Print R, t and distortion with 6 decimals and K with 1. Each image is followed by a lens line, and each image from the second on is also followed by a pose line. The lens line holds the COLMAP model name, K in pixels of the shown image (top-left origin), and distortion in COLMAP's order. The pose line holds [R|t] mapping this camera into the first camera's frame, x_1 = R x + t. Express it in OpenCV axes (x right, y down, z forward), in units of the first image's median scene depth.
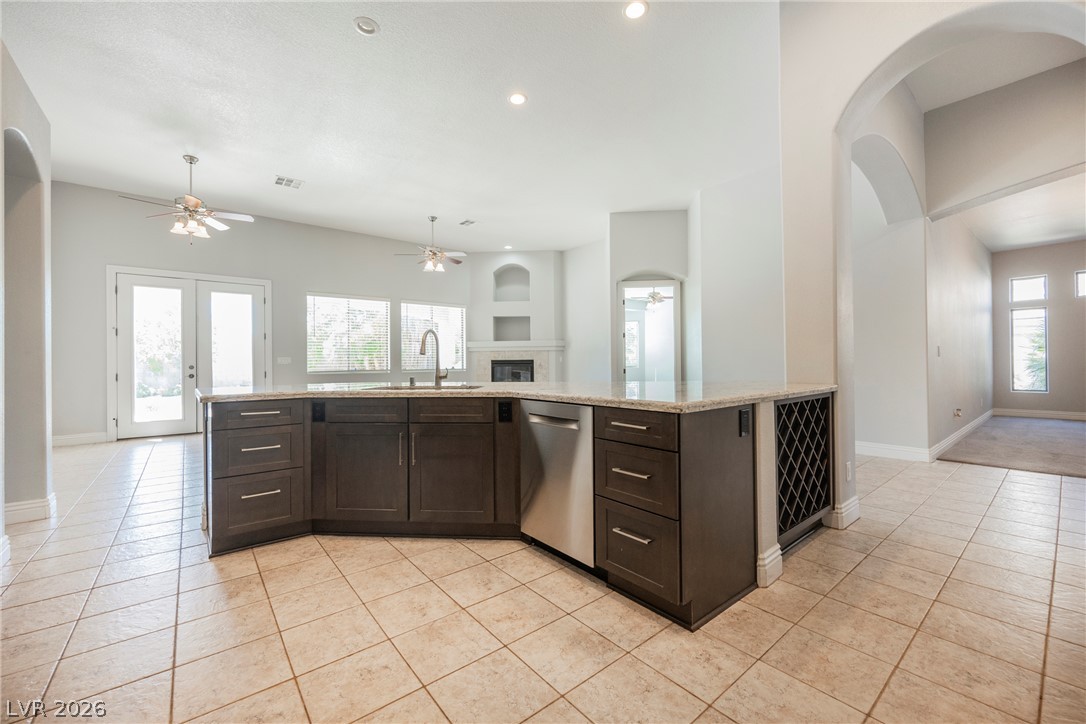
lens RADIAL K [[431.3, 0, 543.0], [0, 431.3, 362.0], [0, 0, 1]] dist [-0.002800, -0.000316]
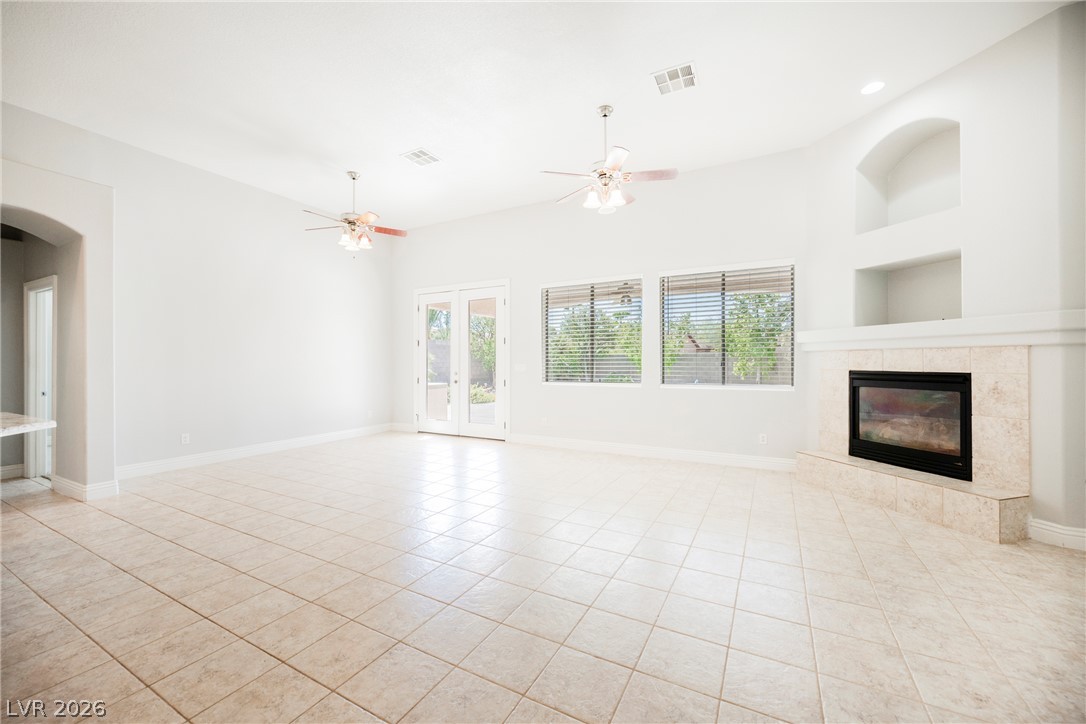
lens RADIAL K [[431.3, 0, 543.0], [0, 431.3, 362.0], [0, 0, 1]] dist [-0.002800, -0.000316]
pose [[0.381075, 0.003763, -0.924537, 0.165130], [-0.003855, 0.999989, 0.002481, -0.013274], [0.924536, 0.002619, 0.381085, 0.552916]]
